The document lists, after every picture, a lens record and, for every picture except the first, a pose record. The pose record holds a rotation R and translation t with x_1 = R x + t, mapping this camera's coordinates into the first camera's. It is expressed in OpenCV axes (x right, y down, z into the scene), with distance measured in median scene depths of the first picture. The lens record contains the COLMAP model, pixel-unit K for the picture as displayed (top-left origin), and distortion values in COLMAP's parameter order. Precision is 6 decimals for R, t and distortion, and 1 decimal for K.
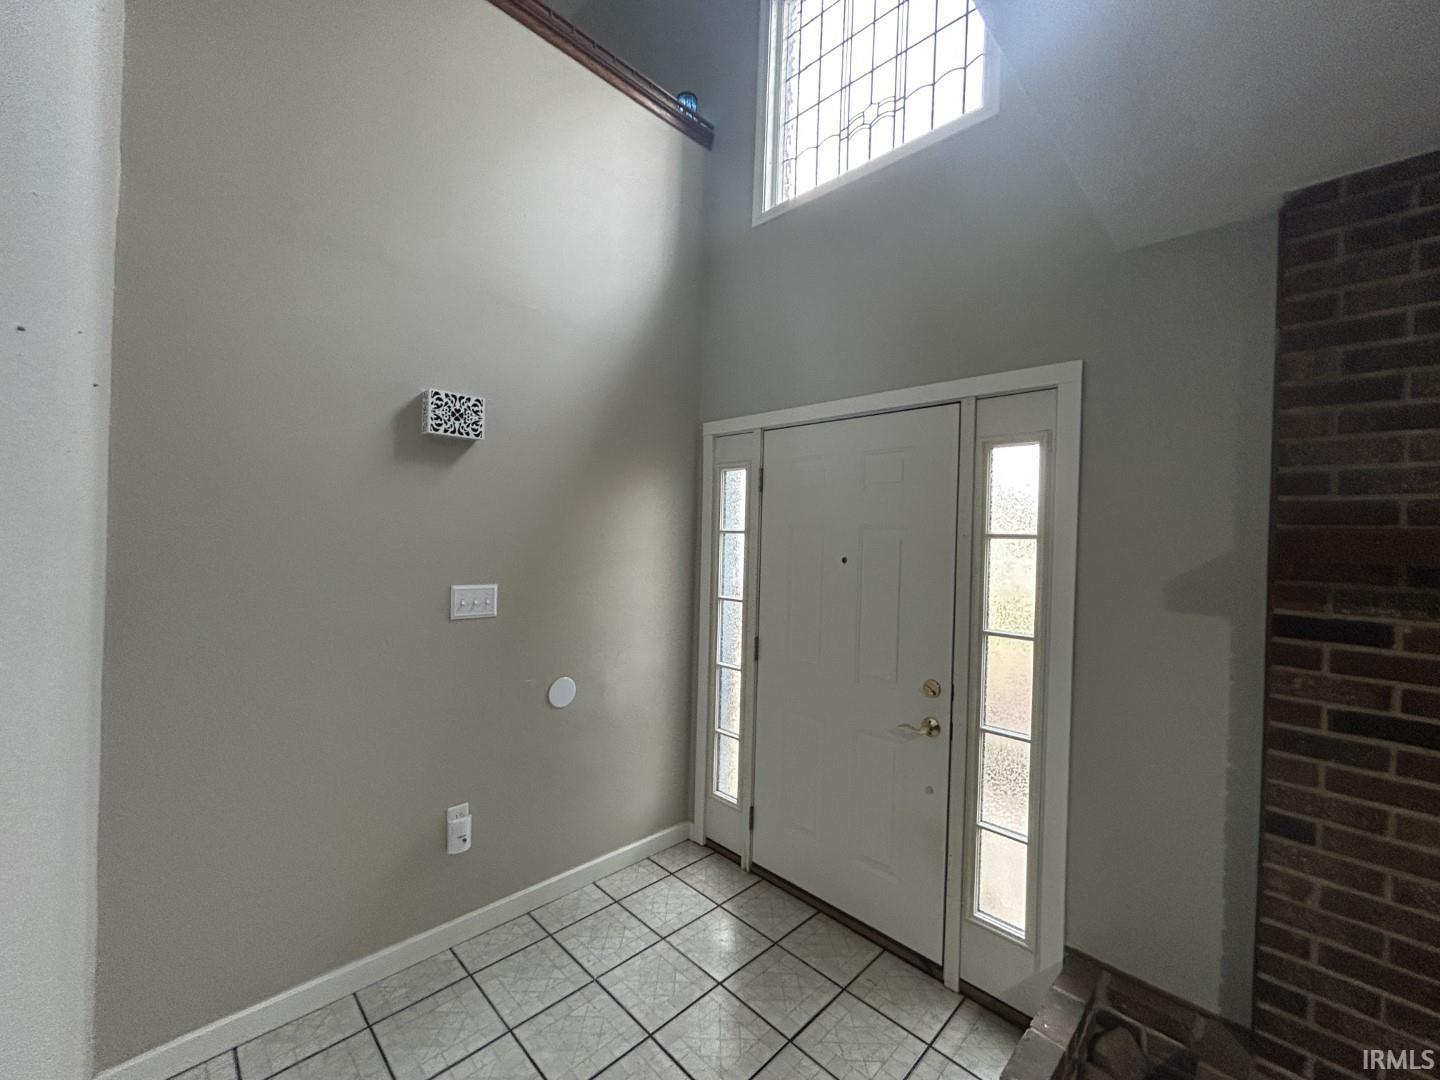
lens RADIAL K [[578.9, 0, 718.8], [0, 578.9, 539.0], [0, 0, 1]] dist [-0.000357, 0.000253]
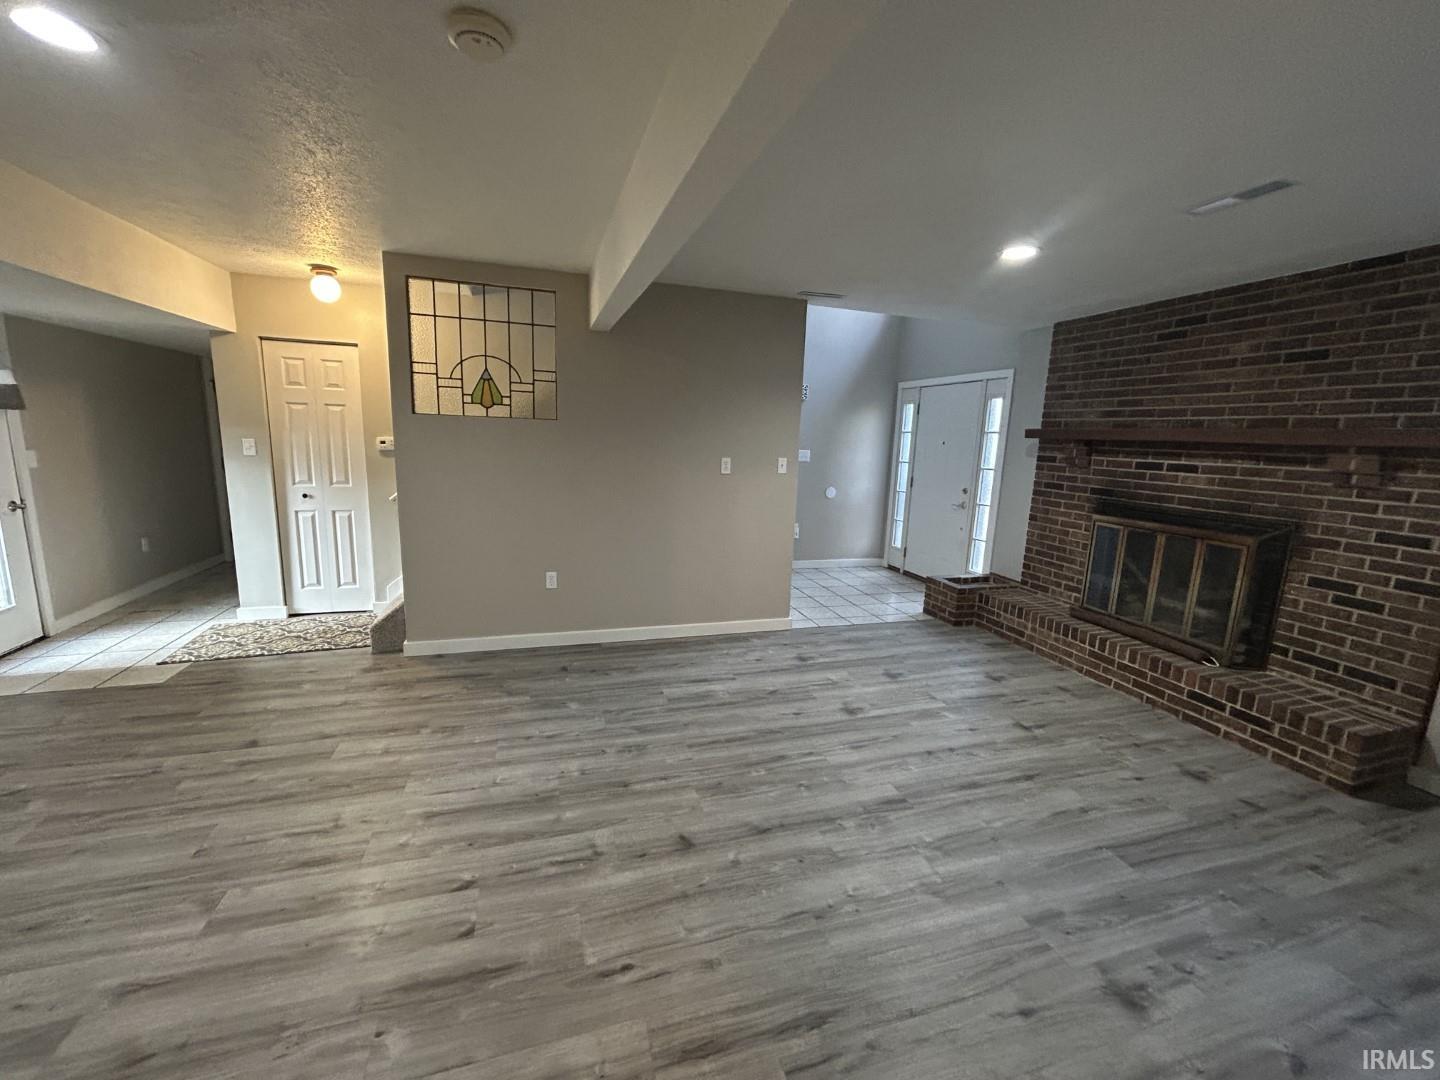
lens RADIAL K [[578.9, 0, 715.3], [0, 578.9, 540.3], [0, 0, 1]] dist [-0.000357, 0.000253]
pose [[0.884493, 0.085978, -0.458564, 0.582321], [-0.012442, 0.986871, 0.161033, 0.067074], [0.466388, -0.136727, 0.873950, -1.865824]]
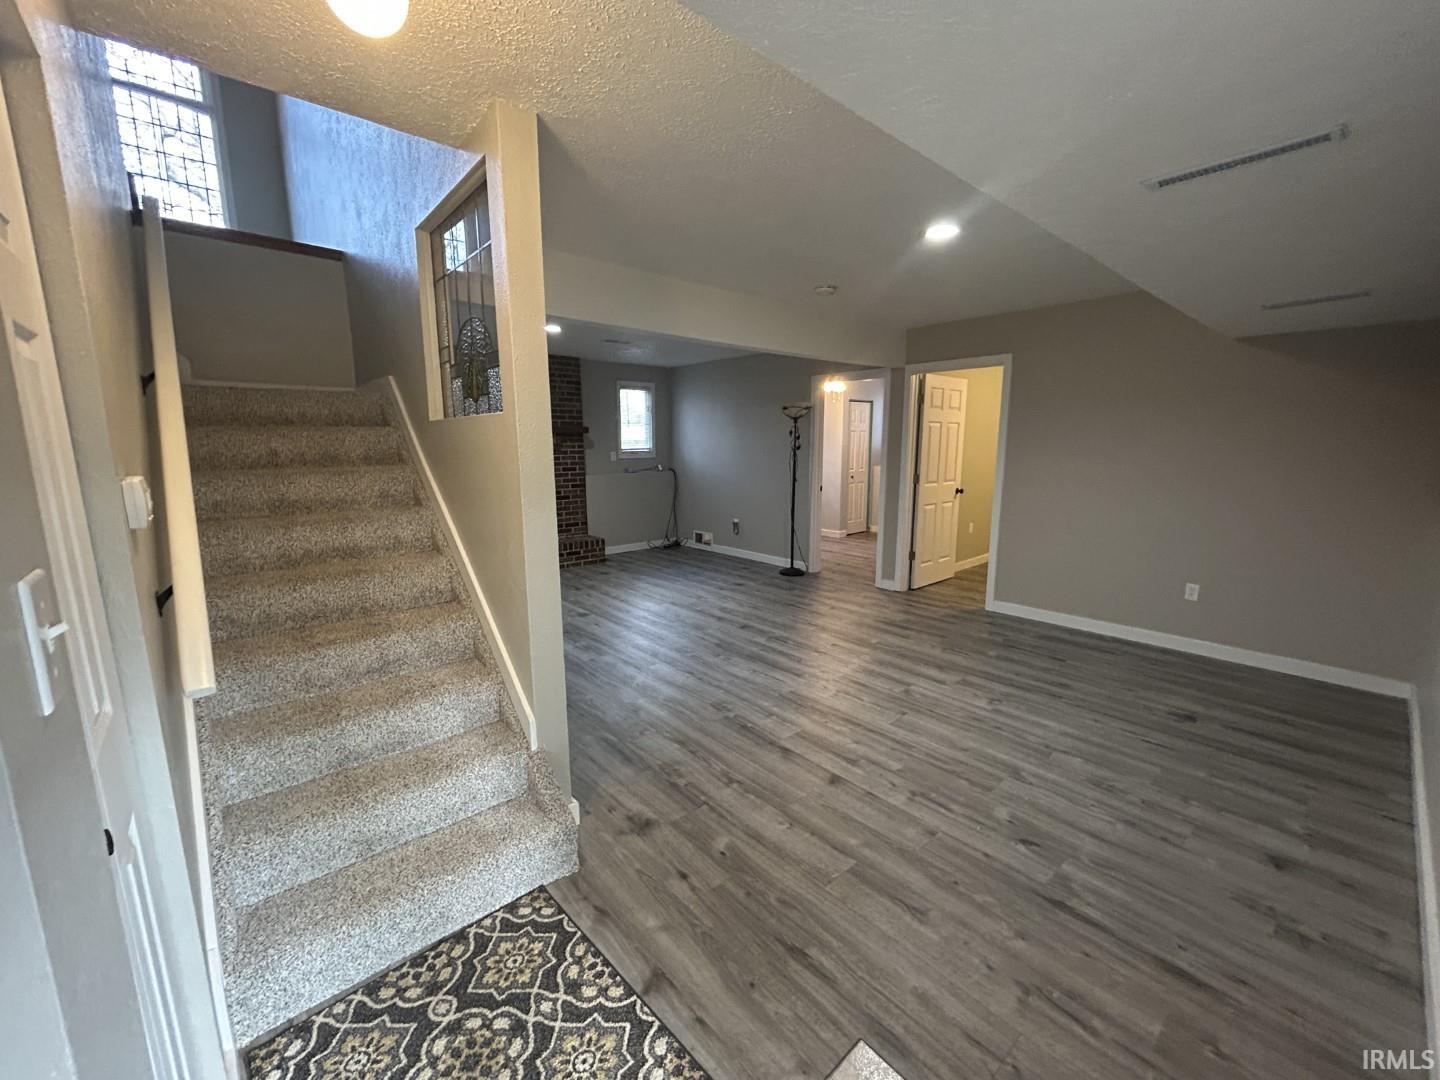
lens RADIAL K [[578.9, 0, 718.9], [0, 578.9, 542.4], [0, 0, 1]] dist [-0.000357, 0.000253]
pose [[0.073901, -0.202665, 0.976456, -1.896830], [0.013990, 0.979247, 0.202186, 0.006221], [-0.997167, -0.001282, 0.075203, -1.155062]]
